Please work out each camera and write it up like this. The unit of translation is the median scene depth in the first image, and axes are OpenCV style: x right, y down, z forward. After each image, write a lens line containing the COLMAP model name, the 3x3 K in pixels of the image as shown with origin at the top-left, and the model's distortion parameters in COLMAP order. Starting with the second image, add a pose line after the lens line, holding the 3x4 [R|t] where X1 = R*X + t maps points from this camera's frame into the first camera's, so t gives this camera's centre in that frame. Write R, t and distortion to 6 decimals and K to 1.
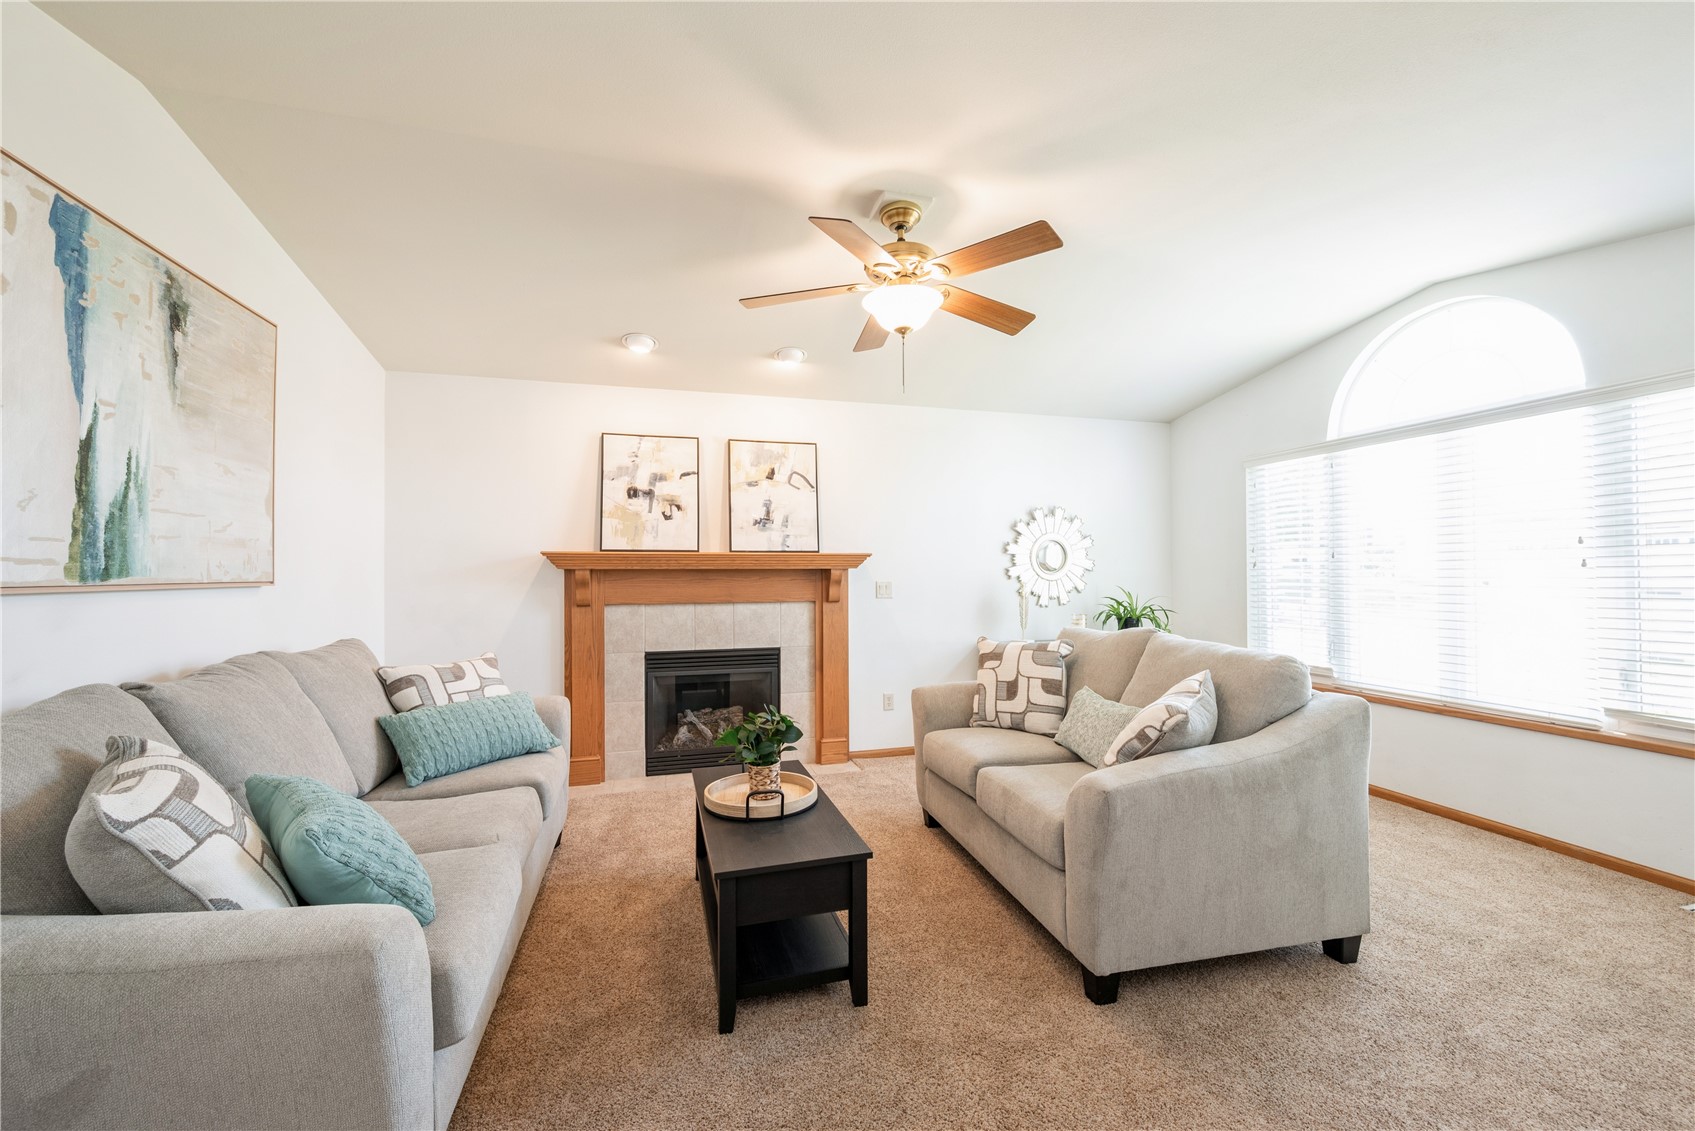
lens RADIAL K [[688.8, 0, 855.1], [0, 688.8, 563.9], [0, 0, 1]] dist [0.018186, 0.000812]
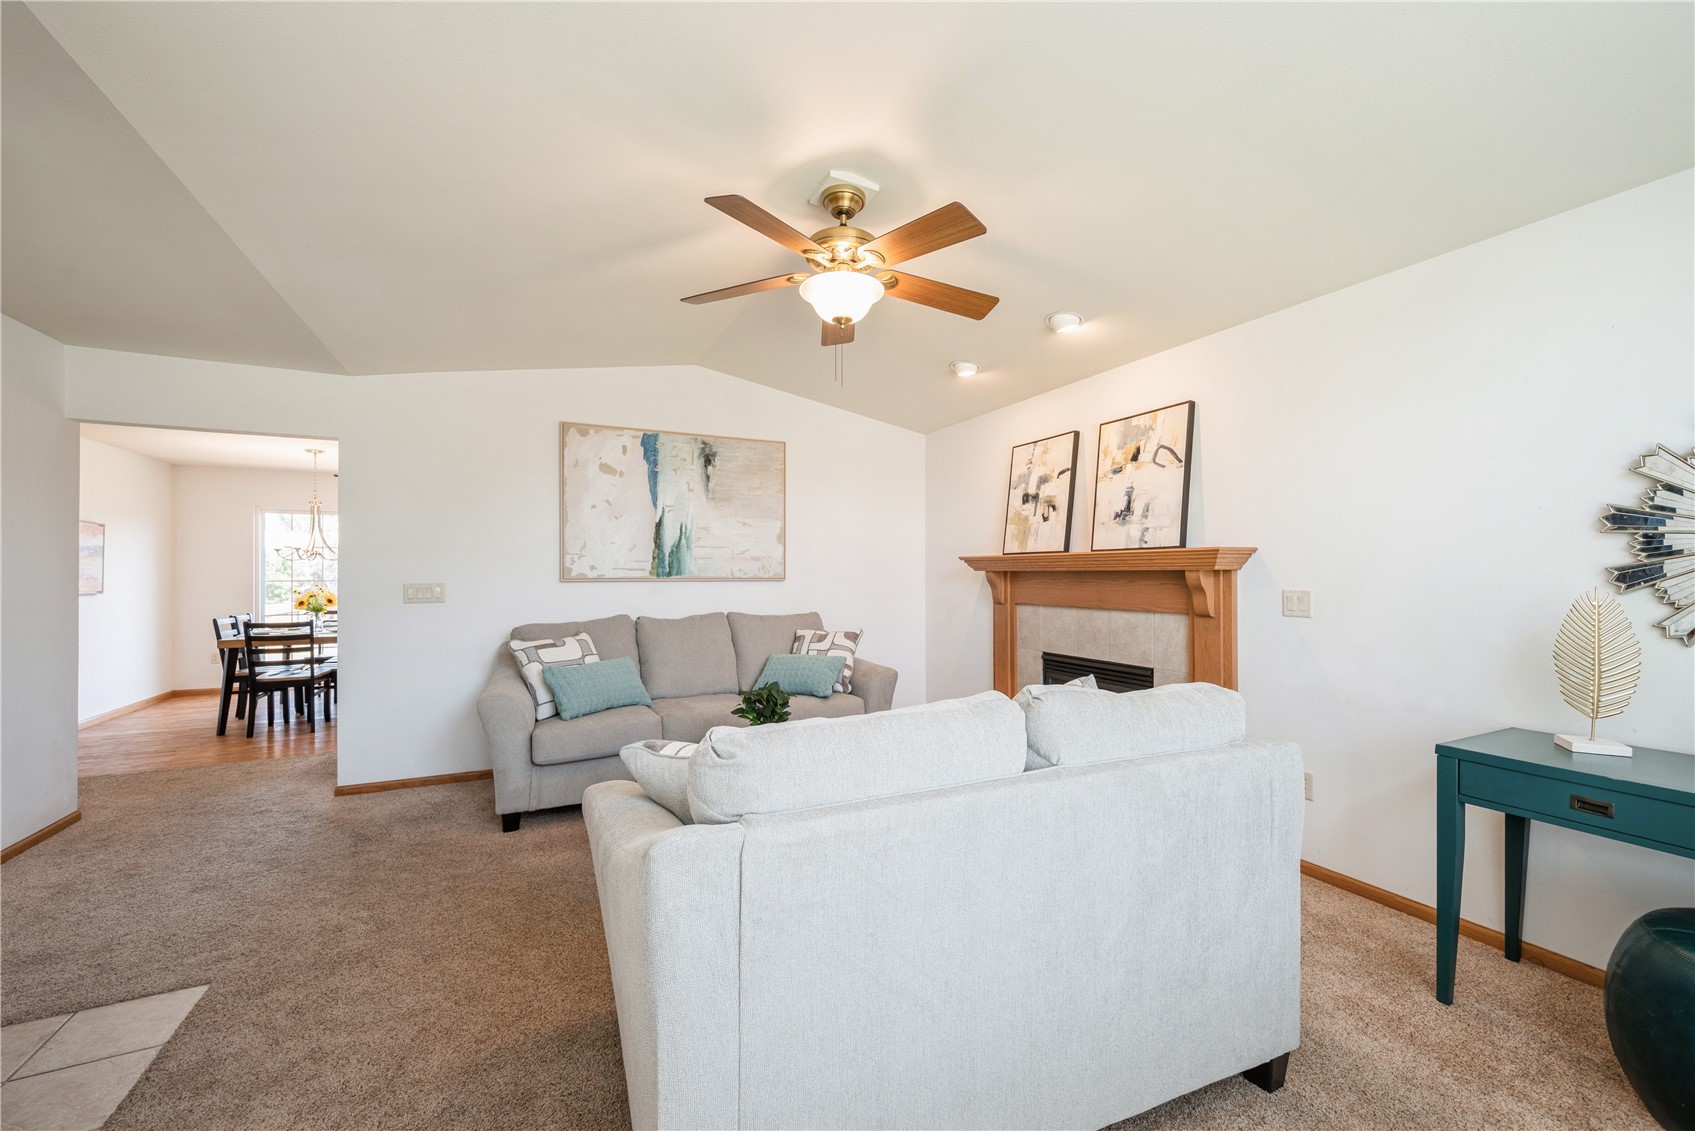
lens RADIAL K [[688.8, 0, 855.8], [0, 688.8, 579.0], [0, 0, 1]] dist [0.018186, 0.000812]
pose [[0.166386, 0.011375, -0.985995, 0.674851], [0.011354, 0.999845, 0.013451, 0.002845], [0.985995, -0.013433, 0.166231, 0.568863]]
